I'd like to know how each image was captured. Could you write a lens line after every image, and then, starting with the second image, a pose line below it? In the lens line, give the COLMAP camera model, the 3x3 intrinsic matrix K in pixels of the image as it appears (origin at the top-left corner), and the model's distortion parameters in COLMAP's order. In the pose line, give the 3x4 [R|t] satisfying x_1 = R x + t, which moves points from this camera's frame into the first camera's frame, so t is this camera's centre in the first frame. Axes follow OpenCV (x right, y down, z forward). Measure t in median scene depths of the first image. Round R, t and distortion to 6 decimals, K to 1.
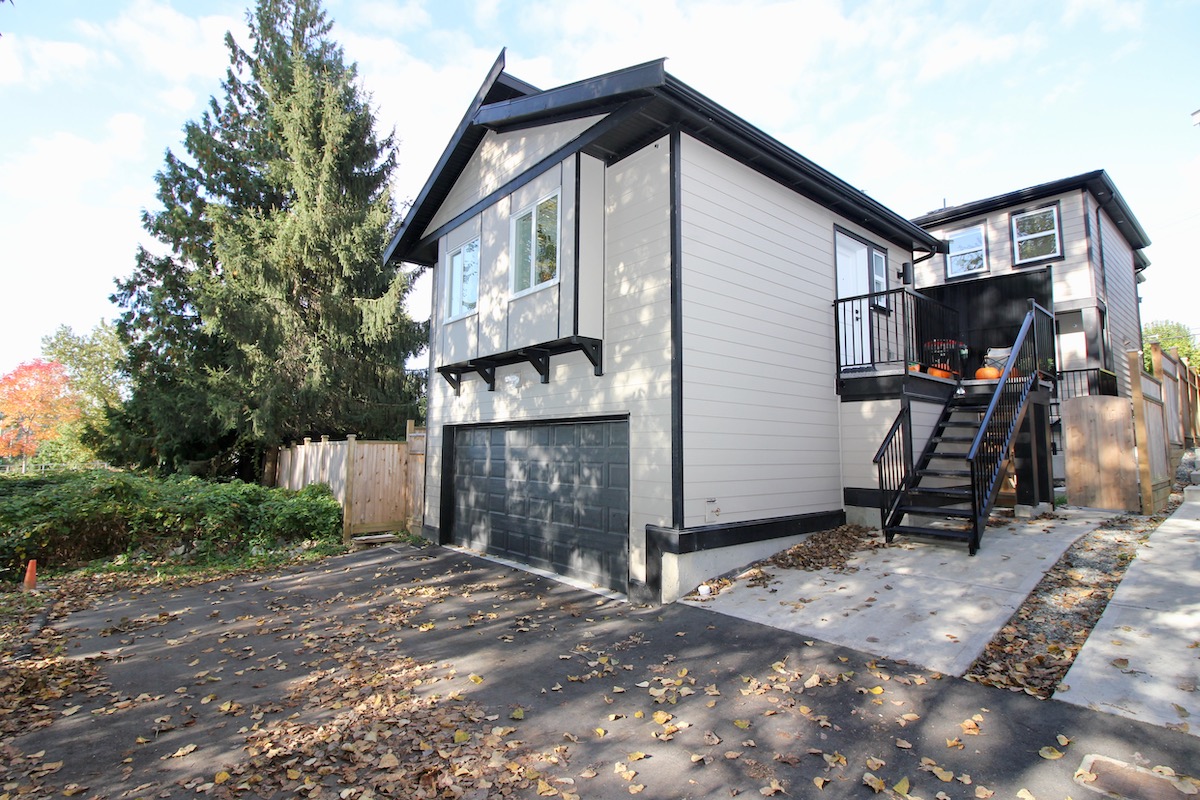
lens RADIAL K [[555.7, 0, 599.3], [0, 555.7, 393.8], [0, 0, 1]] dist [-0.005019, -0.001098]
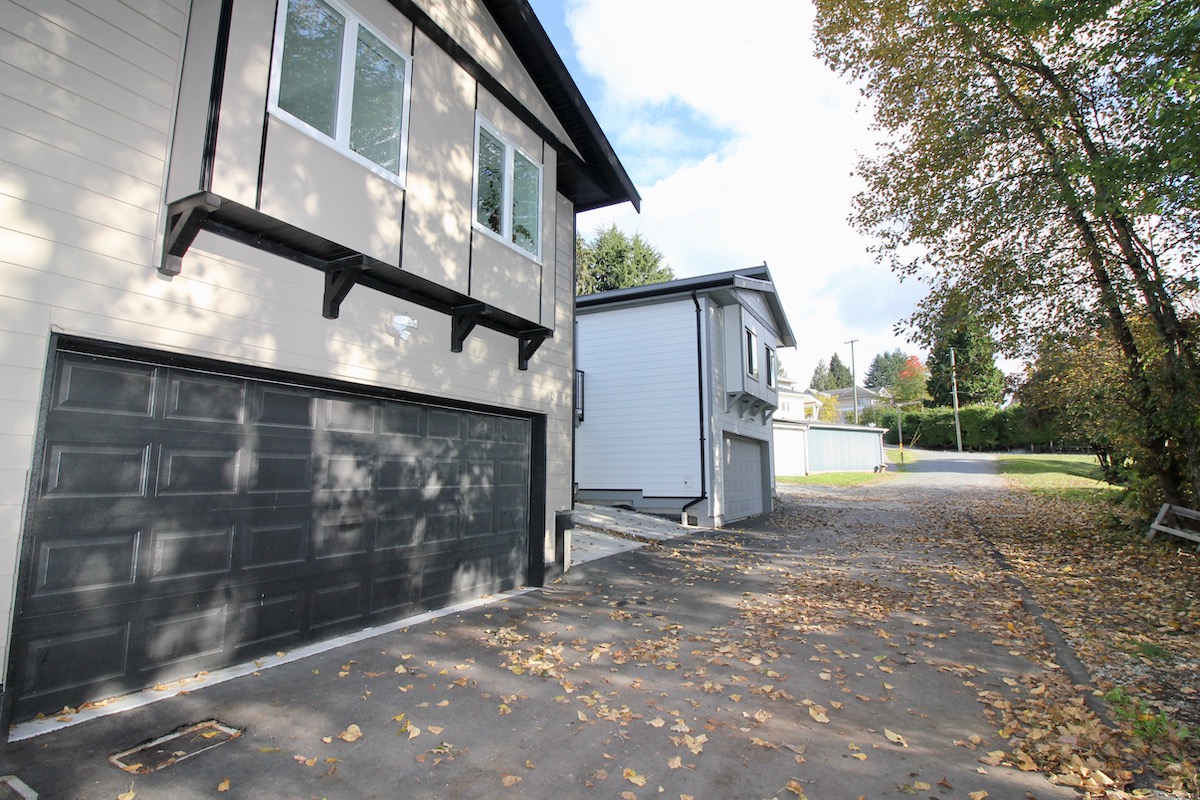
lens RADIAL K [[555.7, 0, 600.3], [0, 555.7, 402.4], [0, 0, 1]] dist [-0.005019, -0.001098]
pose [[-0.323563, 0.122727, 0.938214, -0.899263], [-0.090030, 0.983061, -0.159642, 0.158207], [-0.941914, -0.136122, -0.307033, 1.097396]]
